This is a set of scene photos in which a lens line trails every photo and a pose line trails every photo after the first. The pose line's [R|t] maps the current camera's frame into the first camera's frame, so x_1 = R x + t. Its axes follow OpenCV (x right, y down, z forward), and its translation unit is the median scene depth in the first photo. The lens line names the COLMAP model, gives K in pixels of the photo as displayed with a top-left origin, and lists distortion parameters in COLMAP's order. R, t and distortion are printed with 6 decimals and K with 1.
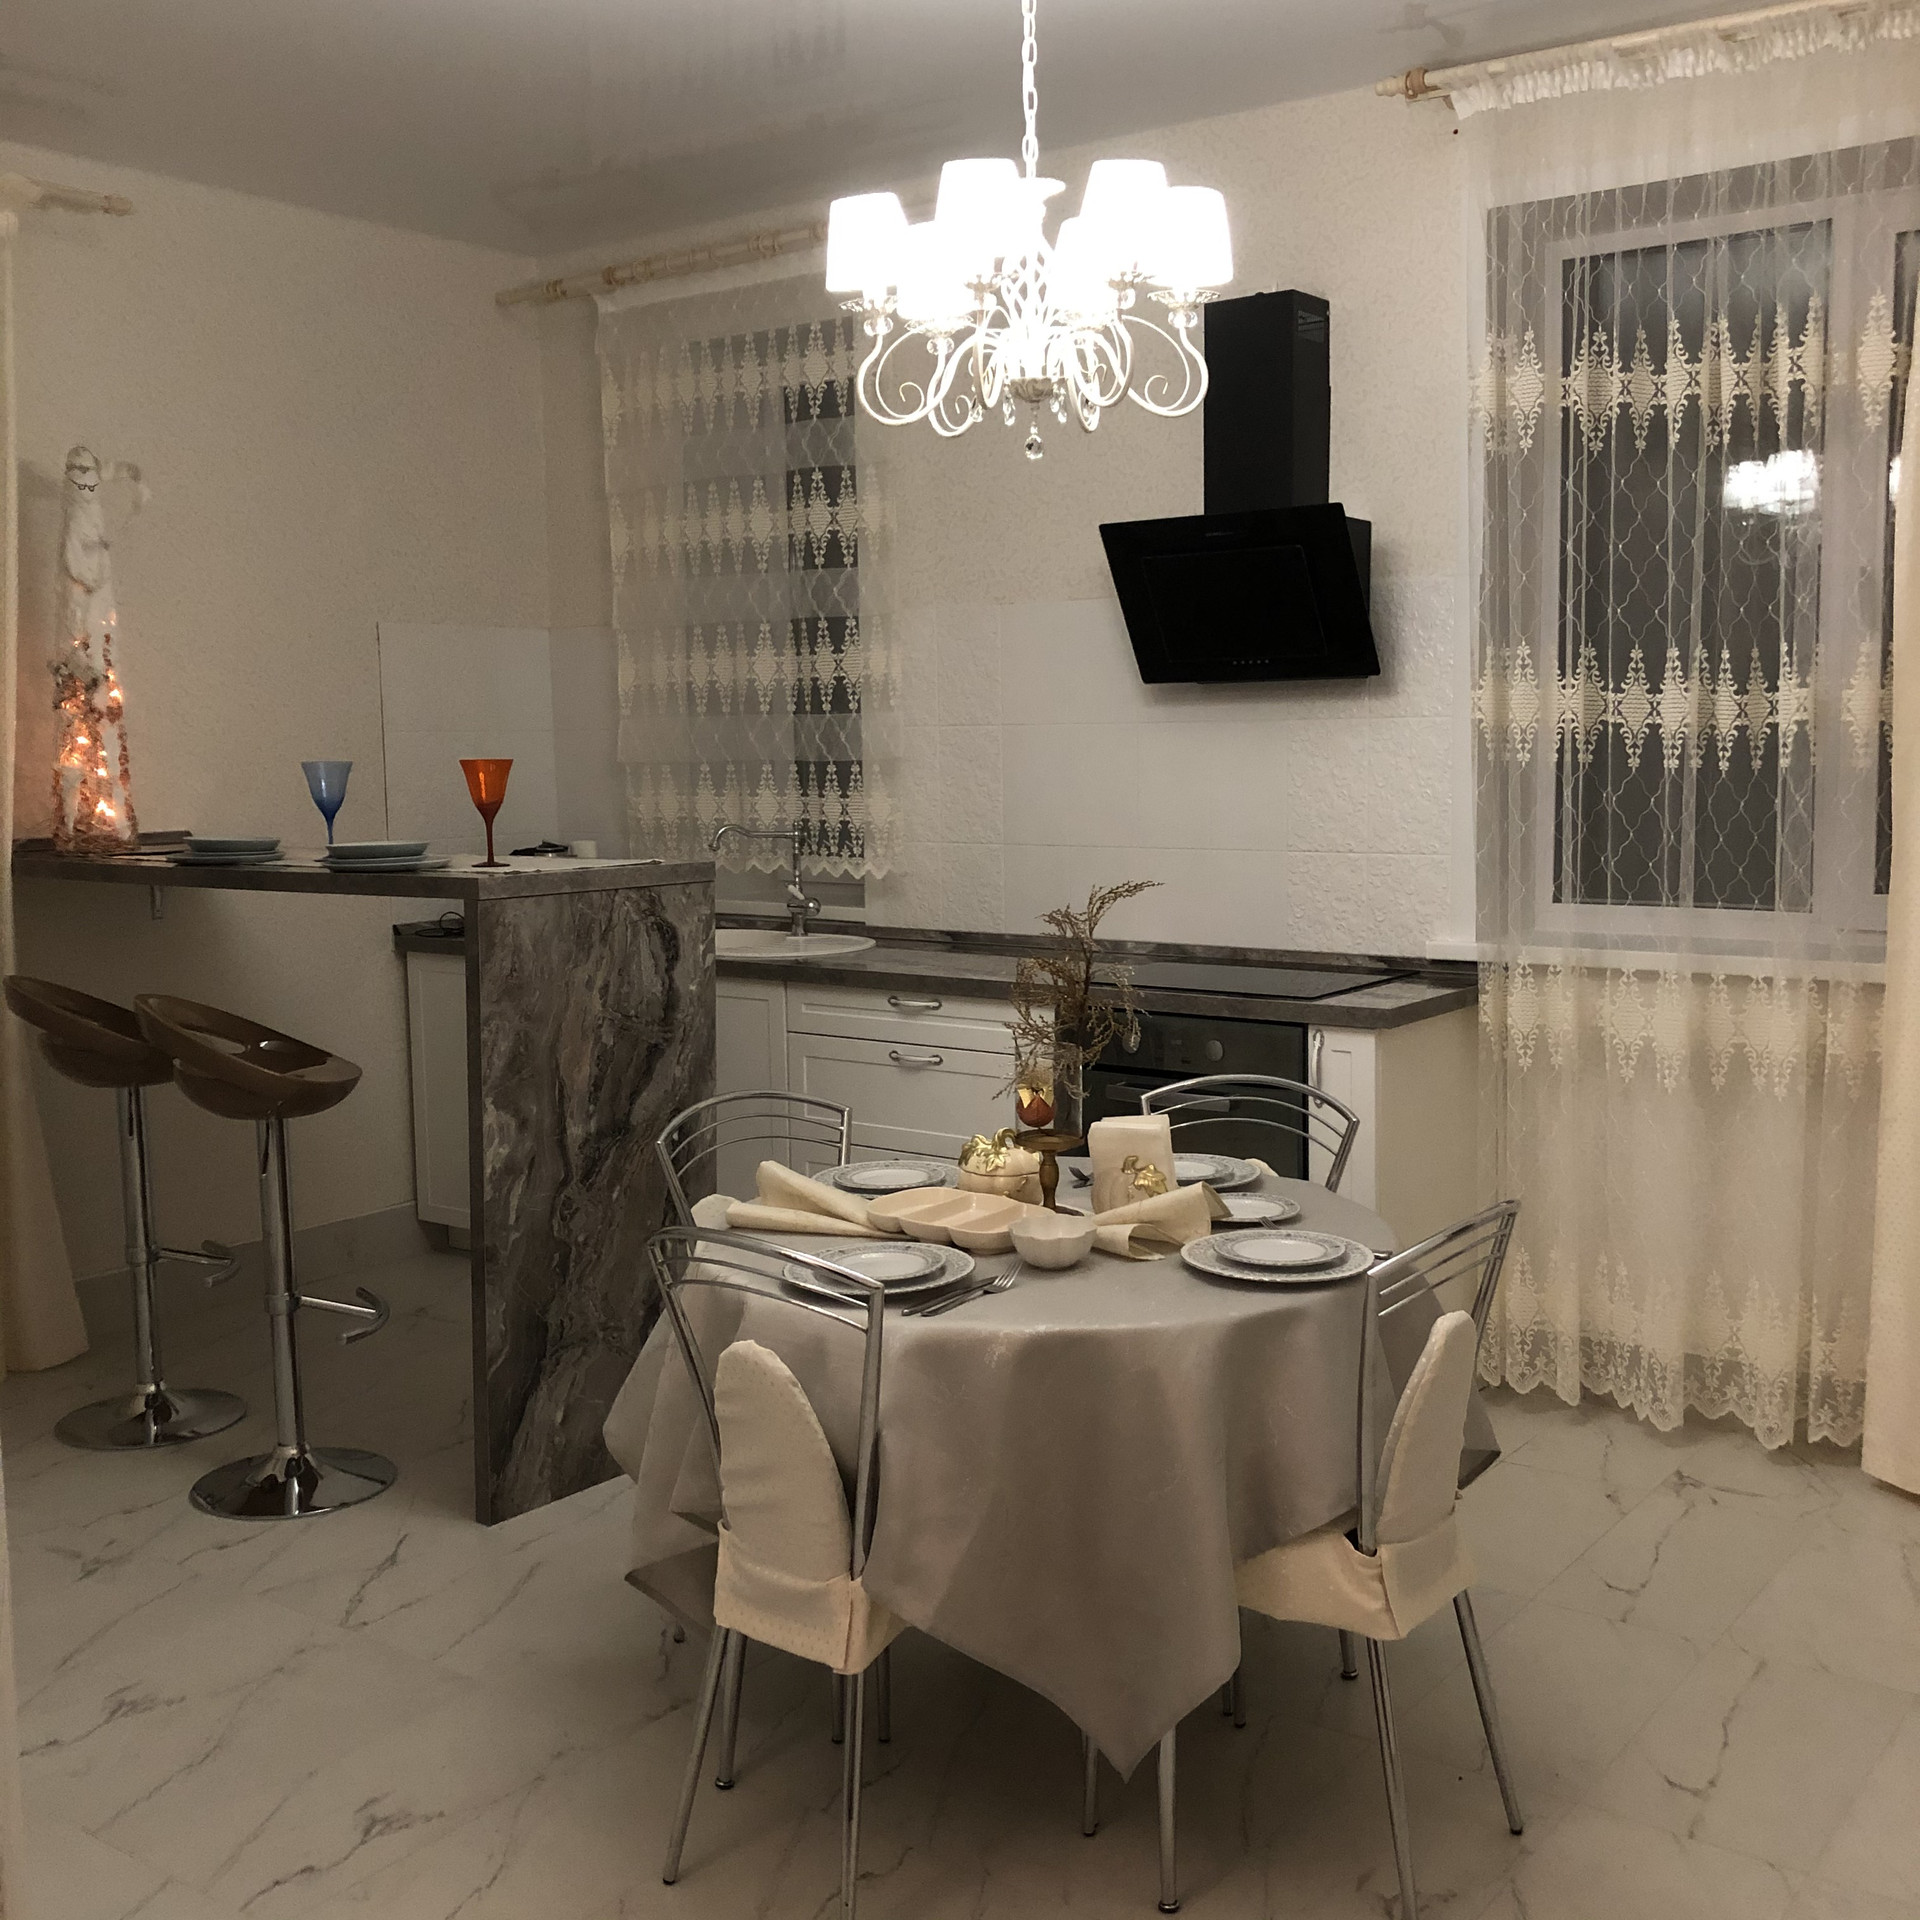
lens RADIAL K [[2046.7, 0, 962.5], [0, 2046.7, 943.3], [0, 0, 1]] dist [0.037071, -0.052941]
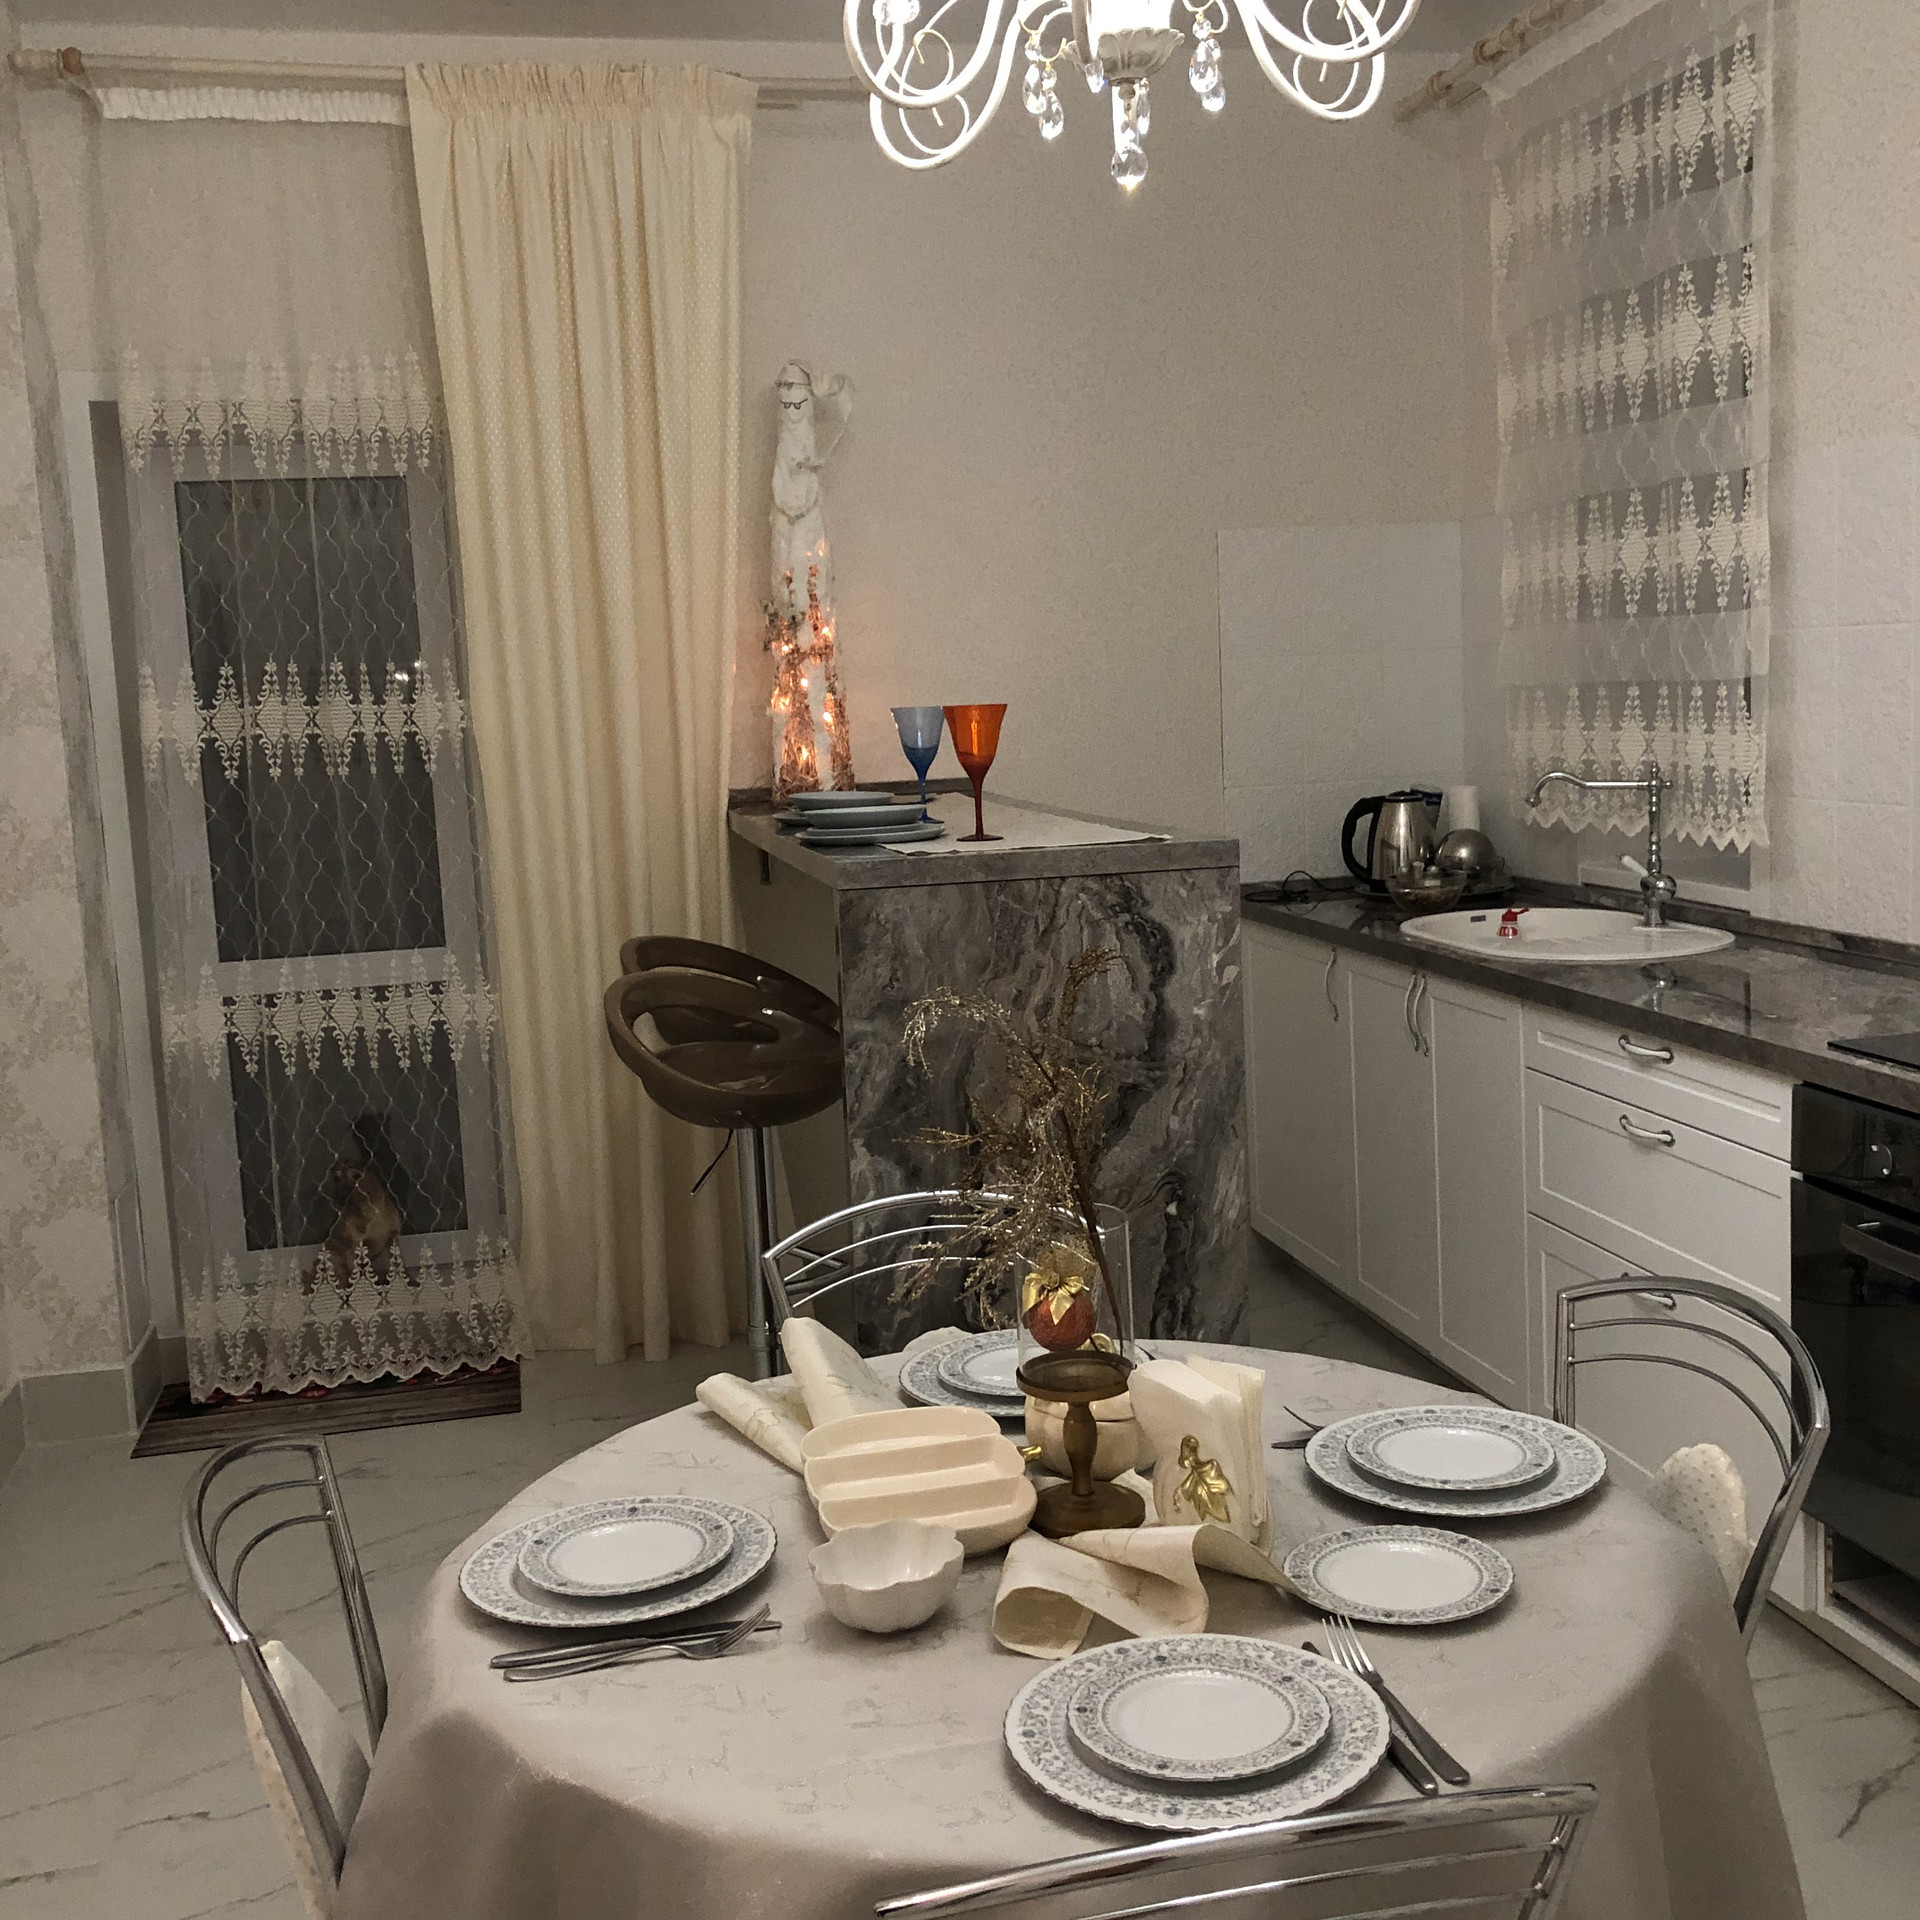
lens RADIAL K [[2052.0, 0, 958.0], [0, 2052.0, 938.0], [0, 0, 1]] dist [0.191240, -0.699963]
pose [[0.759313, 0.060130, -0.647942, 0.285243], [-0.032443, 0.997981, 0.054595, -0.043079], [0.649917, -0.020434, 0.759731, 0.392295]]
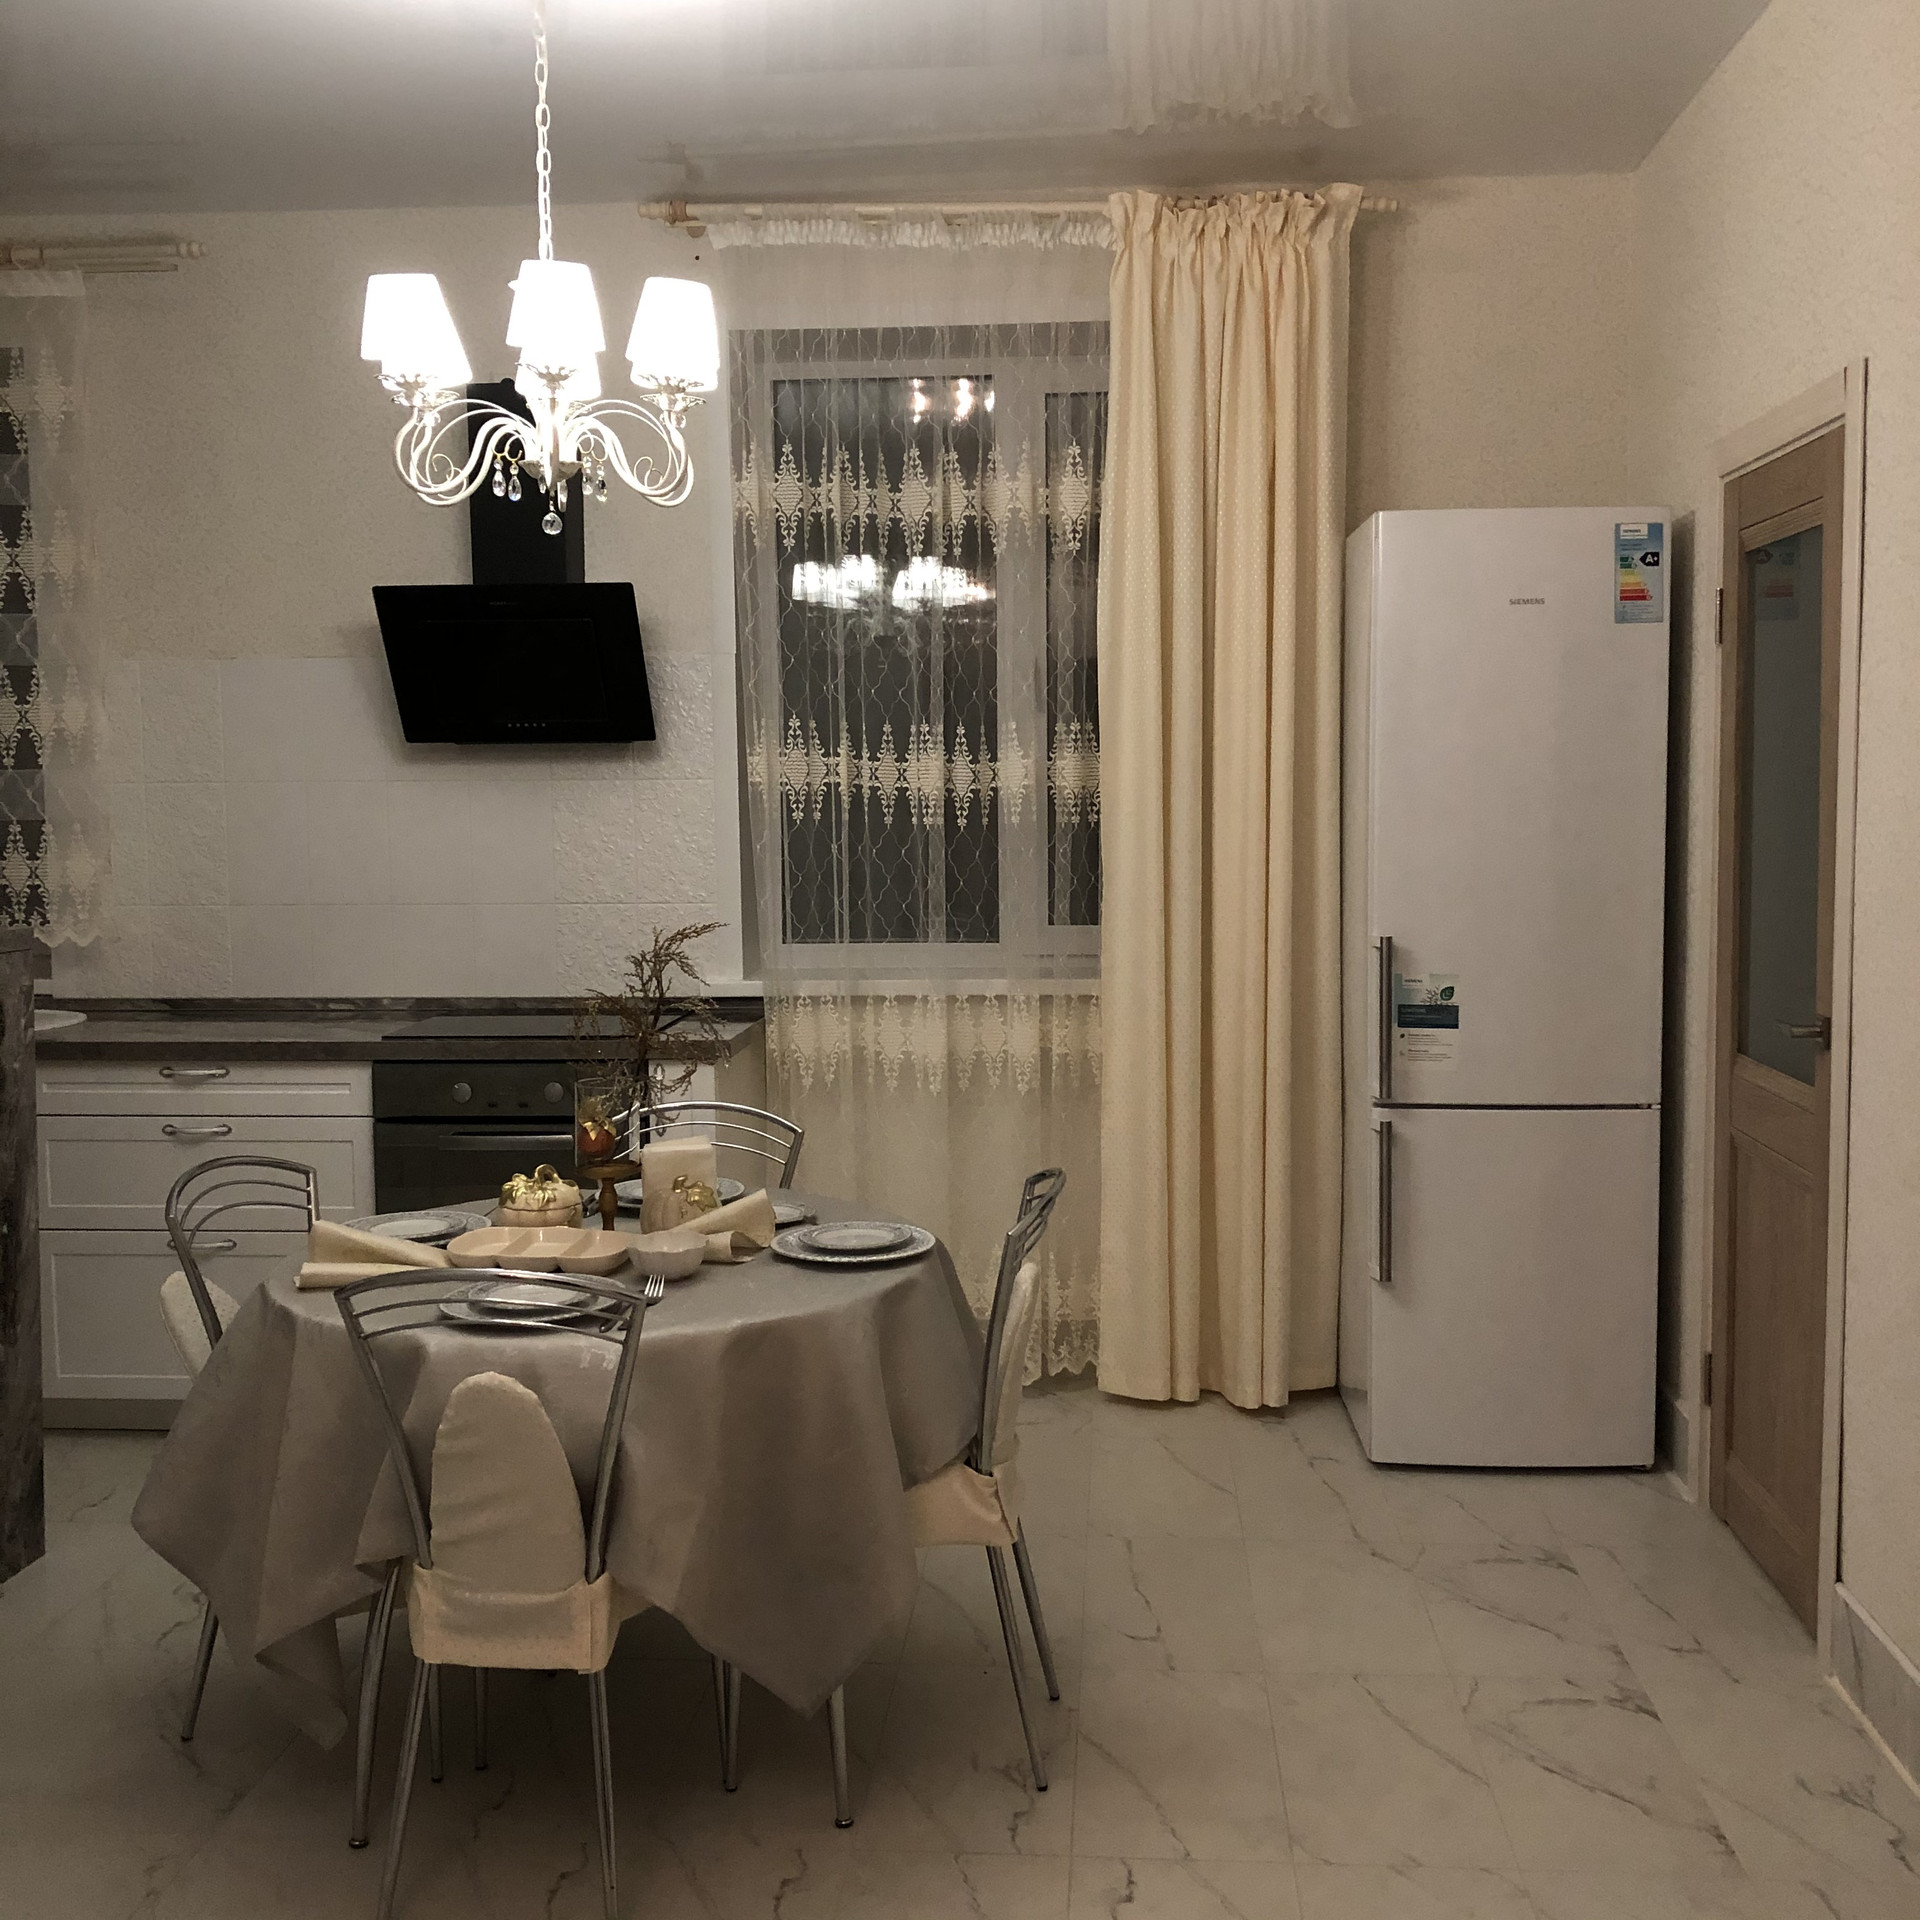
lens RADIAL K [[2052.0, 0, 958.0], [0, 2052.0, 938.0], [0, 0, 1]] dist [0.191240, -0.699963]
pose [[0.844224, -0.033927, 0.534916, -0.279661], [0.051703, 0.998495, -0.018270, 0.003334], [-0.533491, 0.043081, 0.844708, -0.014956]]
